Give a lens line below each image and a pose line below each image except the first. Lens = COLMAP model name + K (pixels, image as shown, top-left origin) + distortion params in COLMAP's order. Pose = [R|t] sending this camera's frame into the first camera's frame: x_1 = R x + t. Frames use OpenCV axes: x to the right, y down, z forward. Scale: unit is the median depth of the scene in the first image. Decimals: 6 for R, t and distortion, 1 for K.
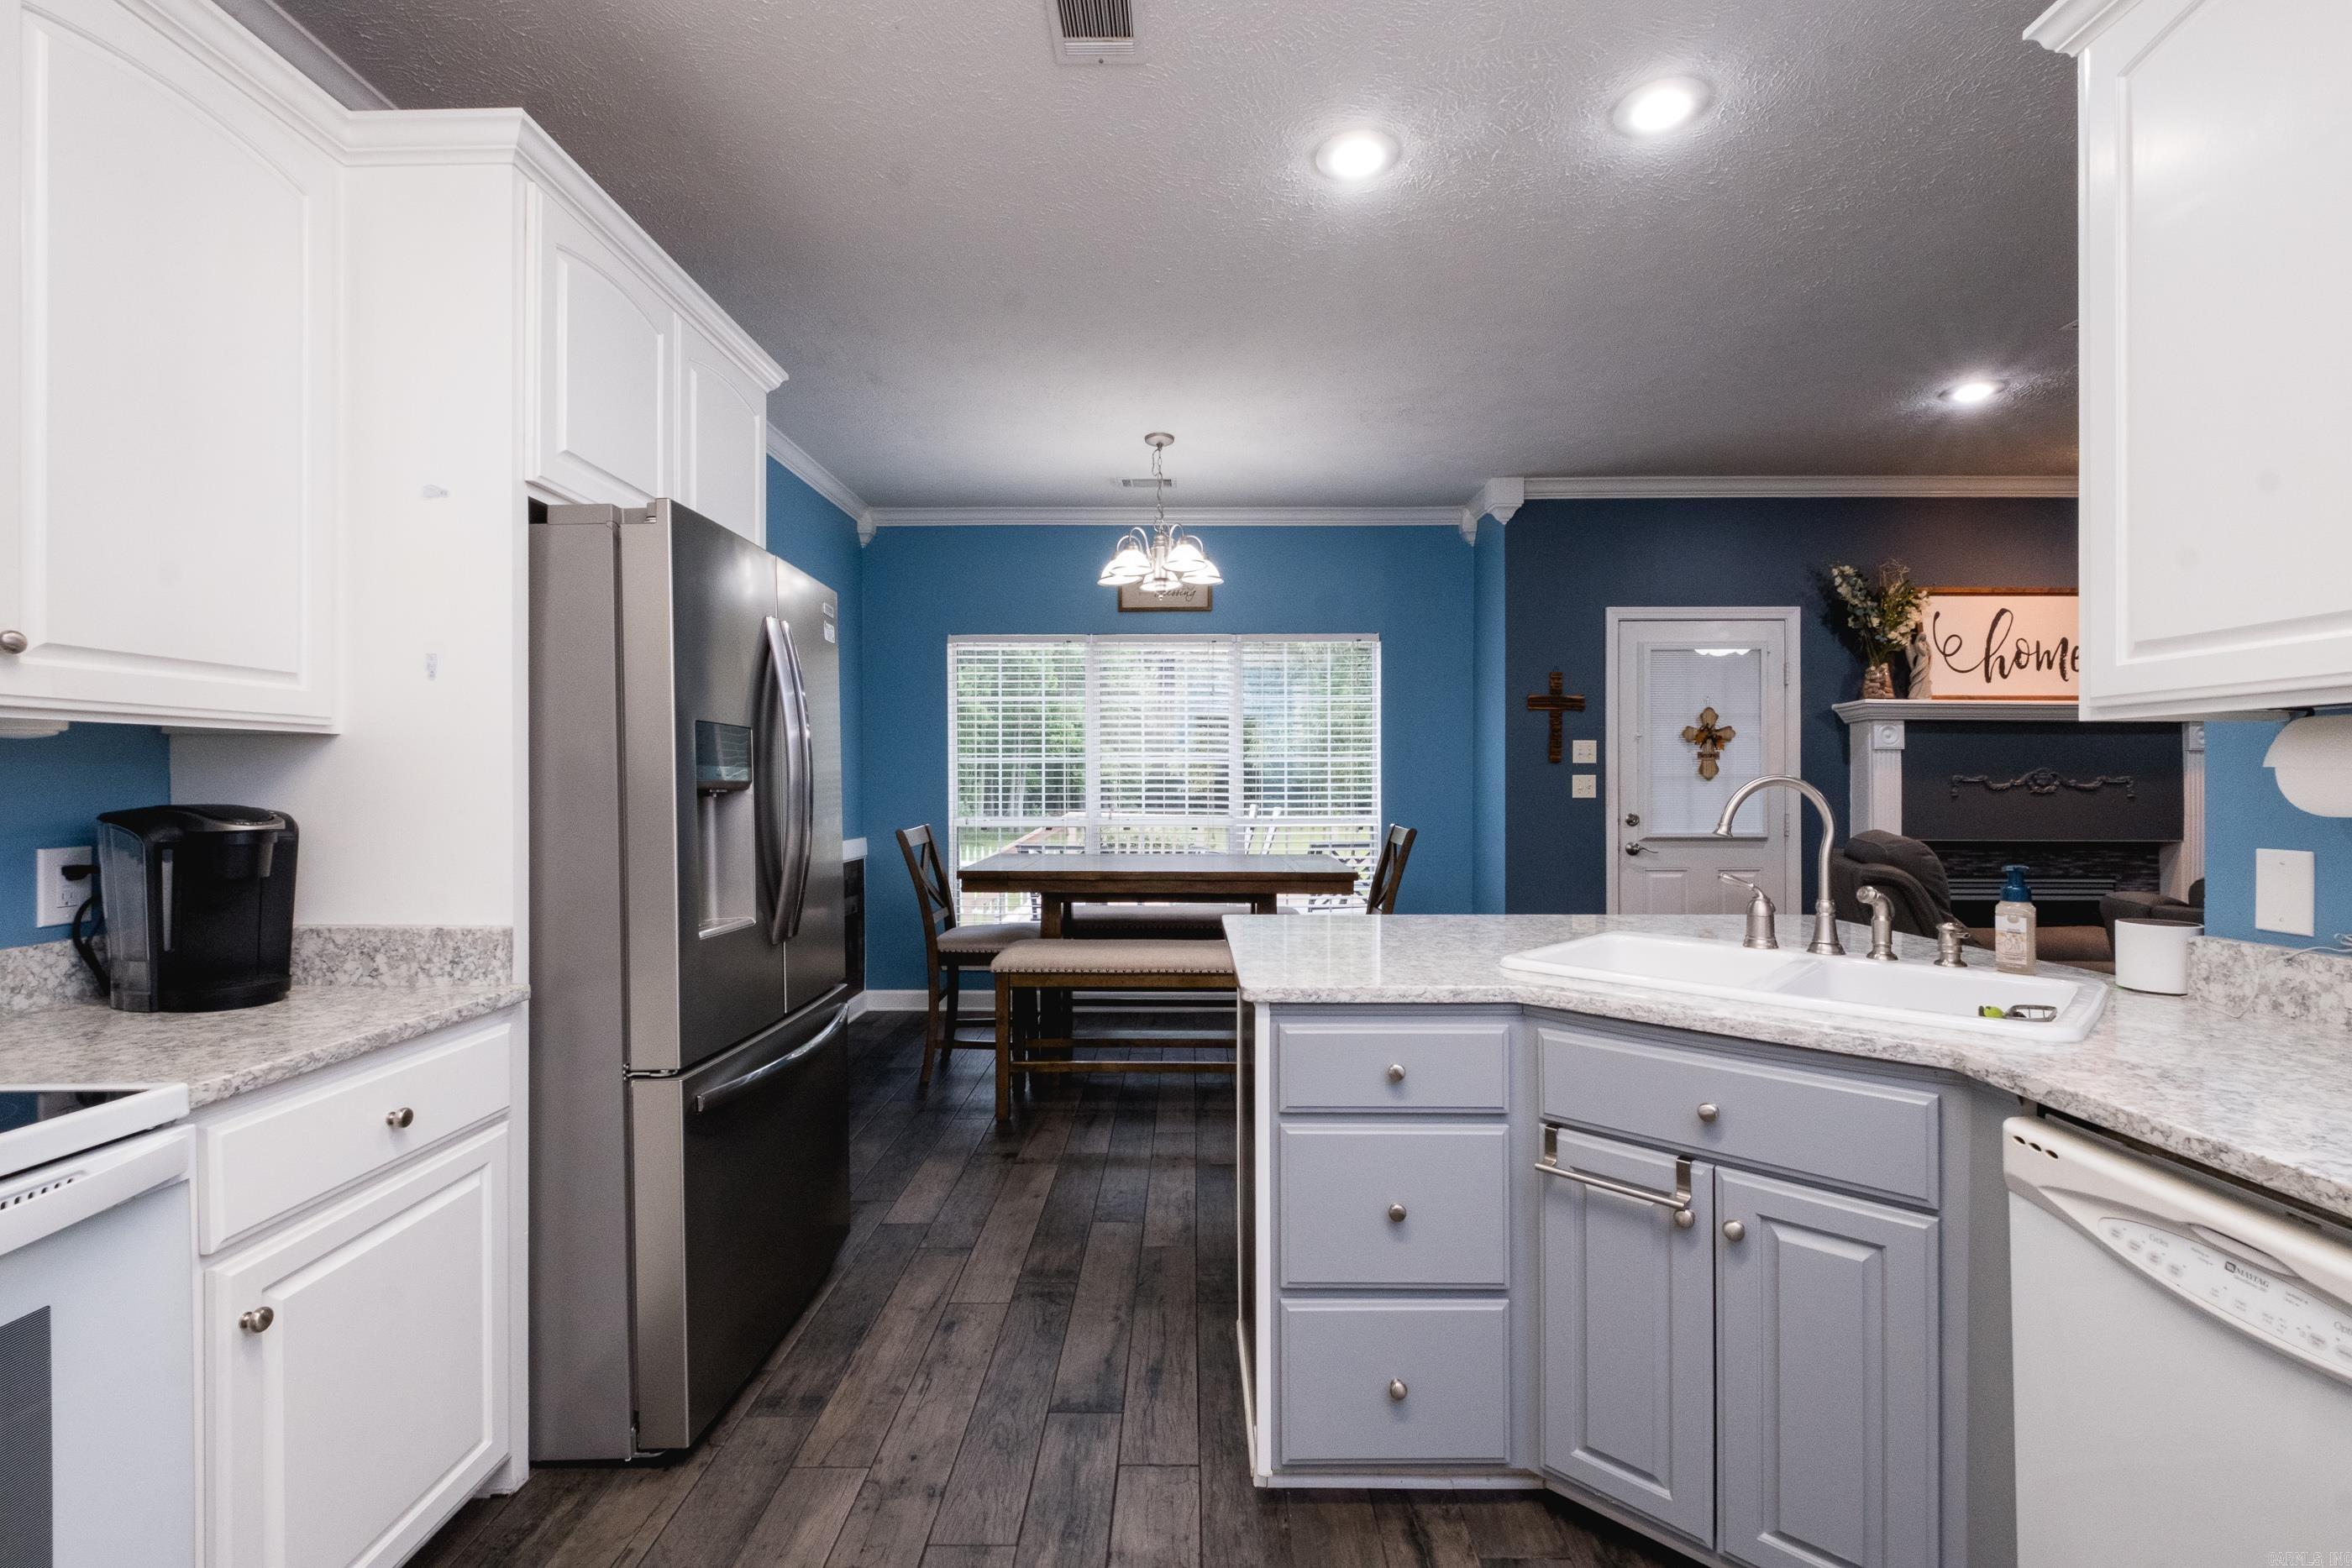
lens RADIAL K [[1025.5, 0, 1181.3], [0, 1025.5, 795.6], [0, 0, 1]] dist [0.006094, -0.000209]
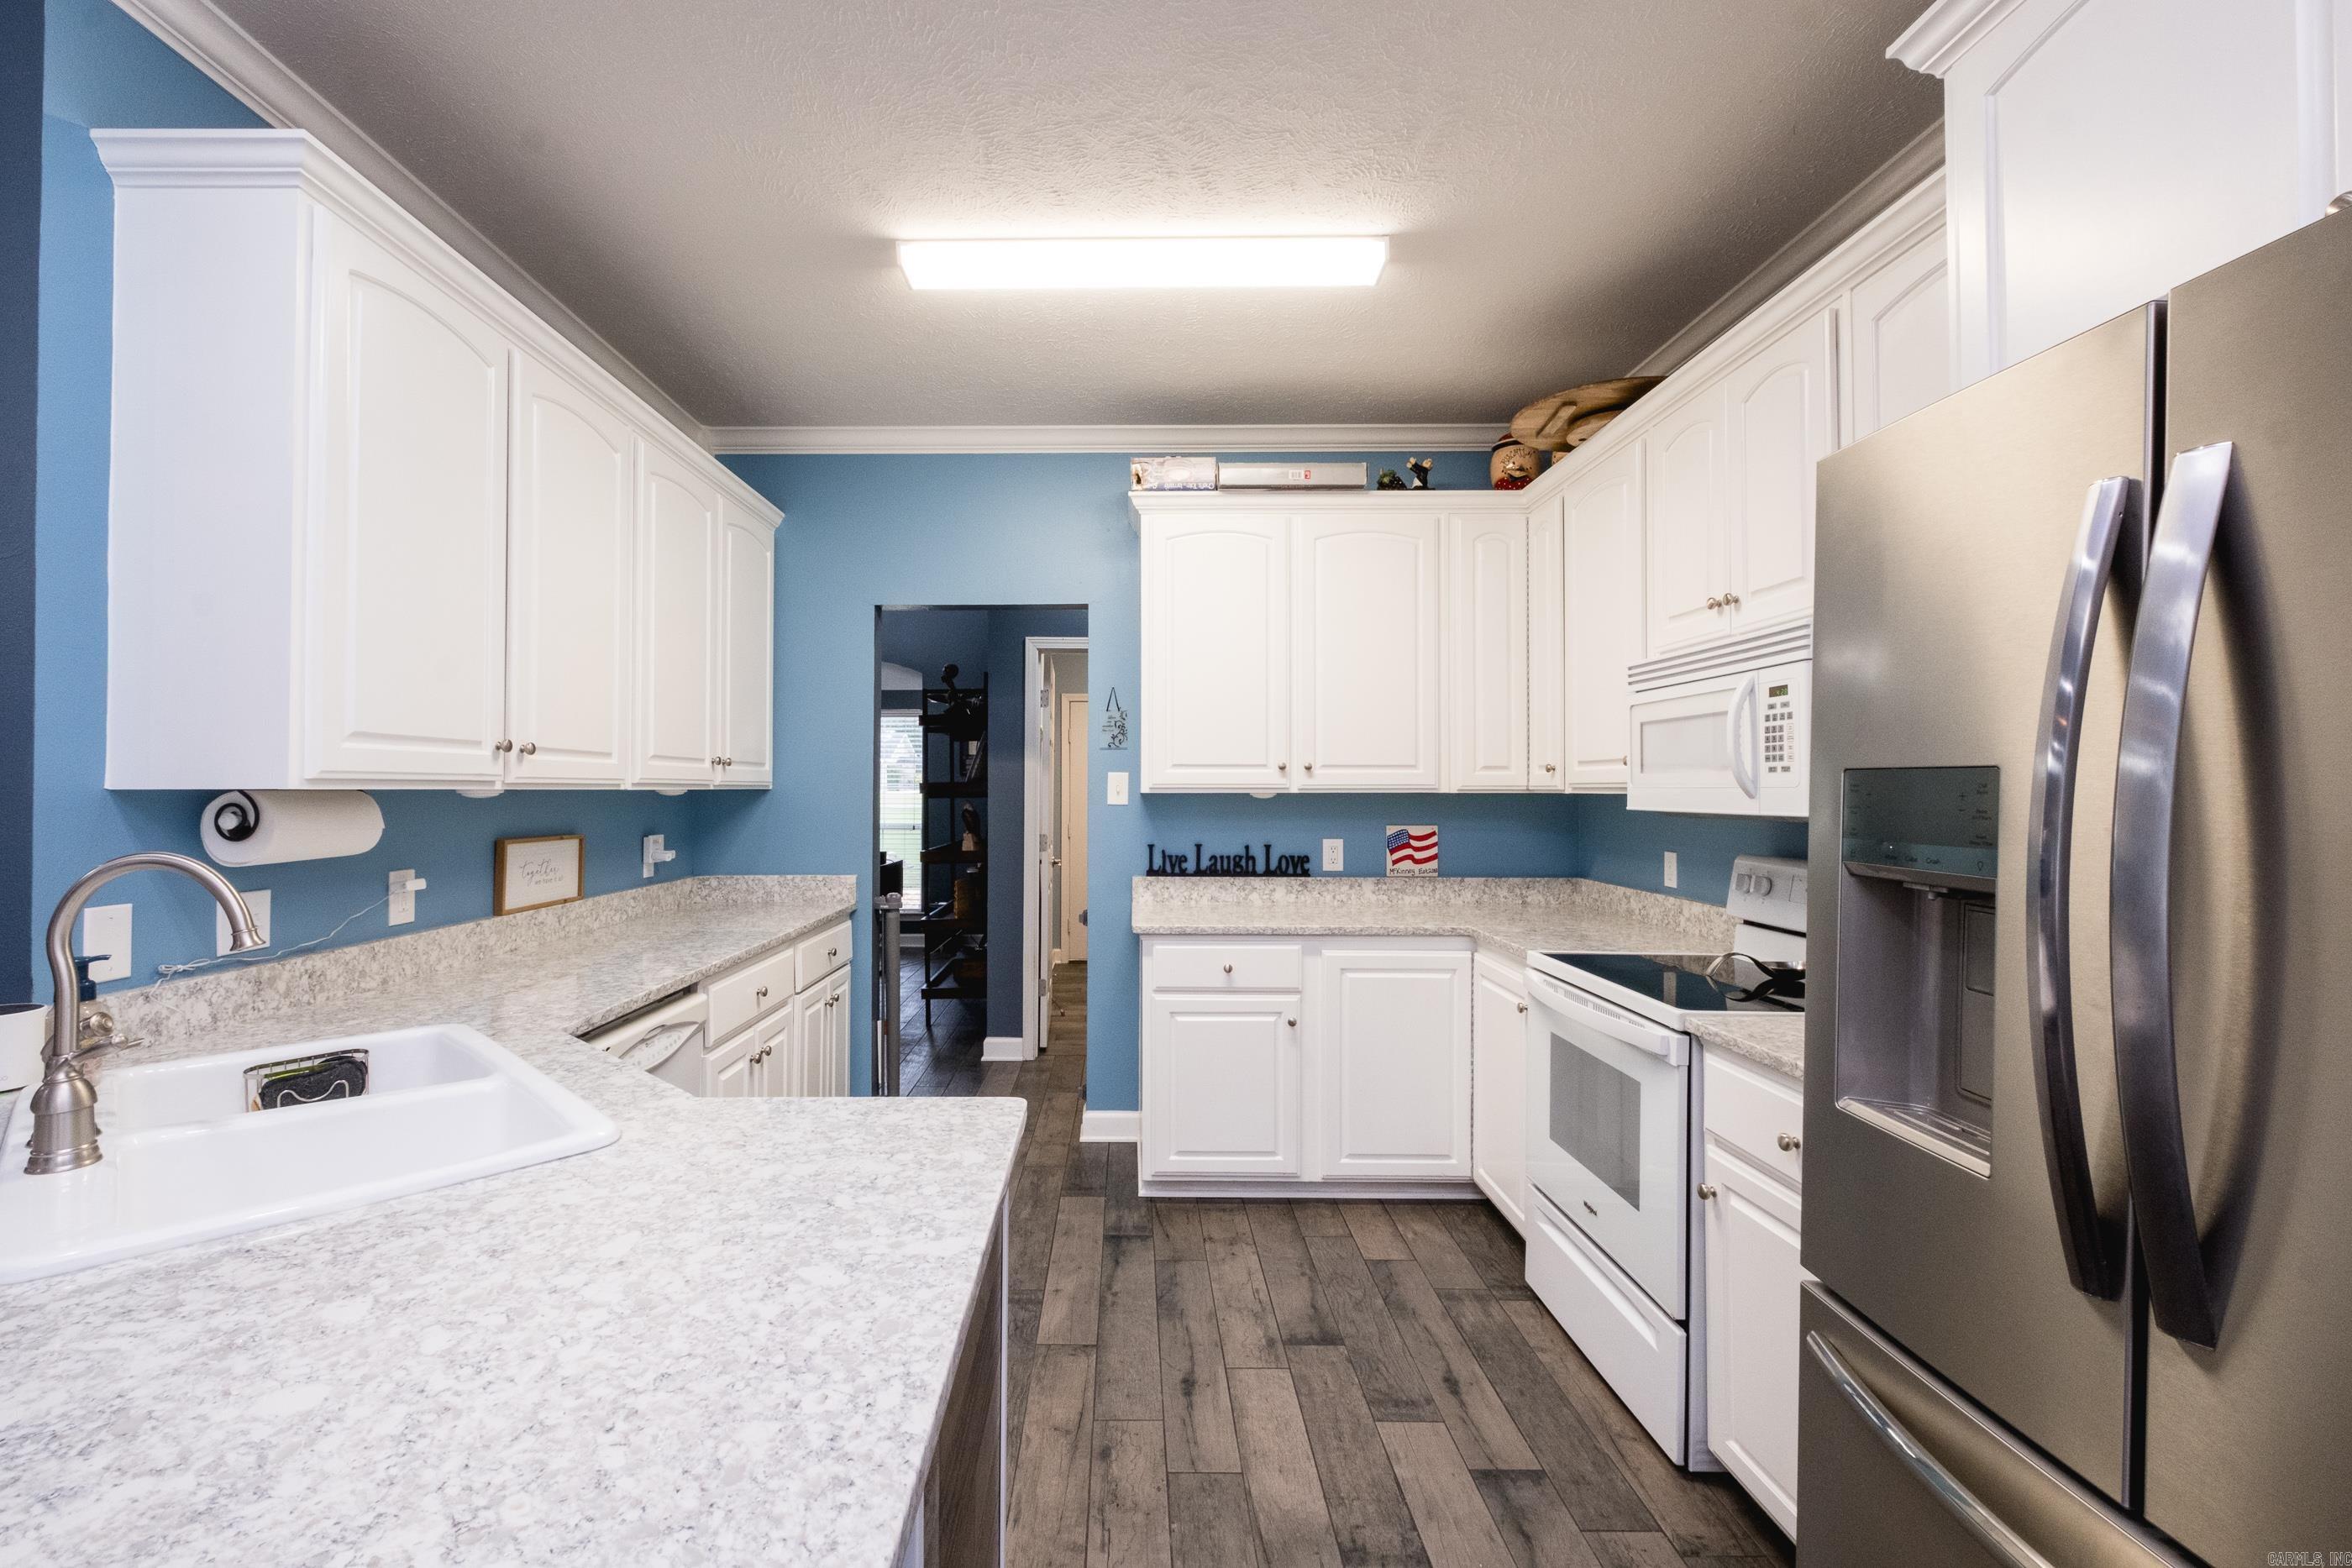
lens RADIAL K [[1030.6, 0, 1102.4], [0, 1030.6, 767.8], [0, 0, 1]] dist [-0.000176, -0.000117]
pose [[-0.999987, -0.001784, 0.004742, -0.004495], [-0.001828, 0.999953, -0.009492, -0.025062], [-0.004725, -0.009500, -0.999944, 0.635468]]
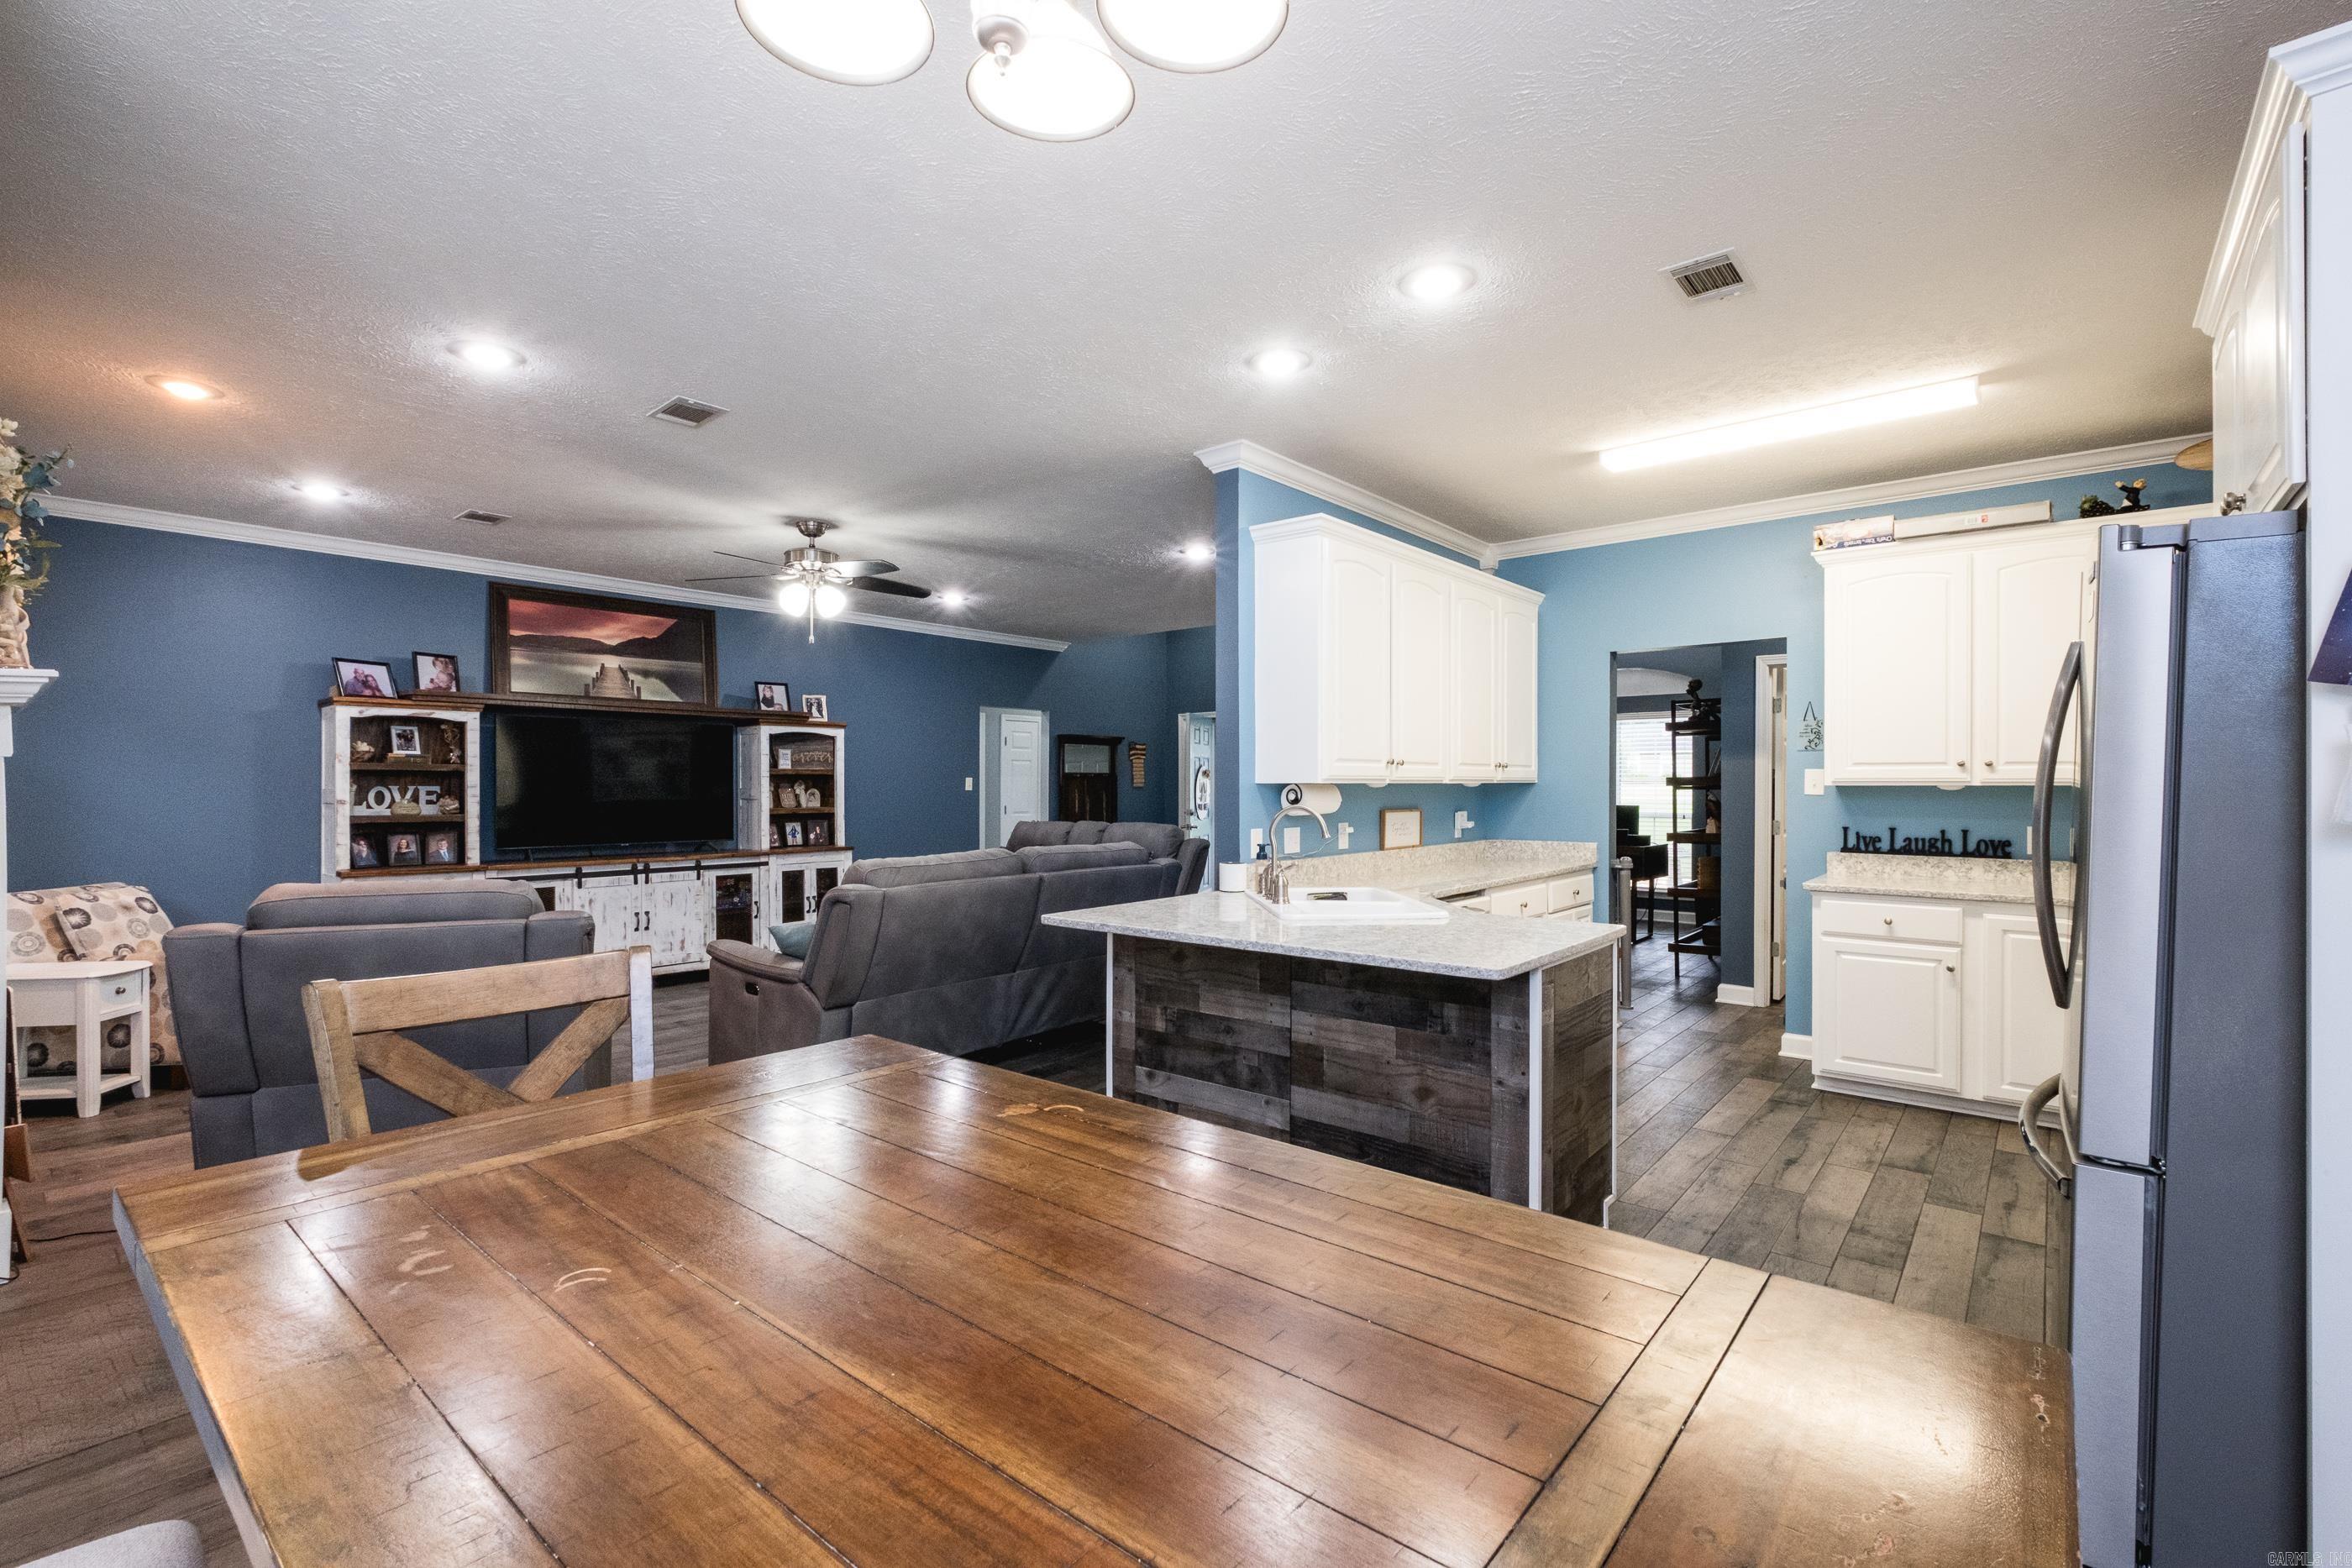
lens RADIAL K [[1016.6, 0, 1181.5], [0, 1016.6, 785.7], [0, 0, 1]] dist [0.030761, -0.013417]
pose [[-0.776270, -0.002479, 0.630395, -0.164887], [0.006826, 0.999901, 0.012338, -0.029391], [-0.630363, 0.013881, -0.776176, 1.000701]]
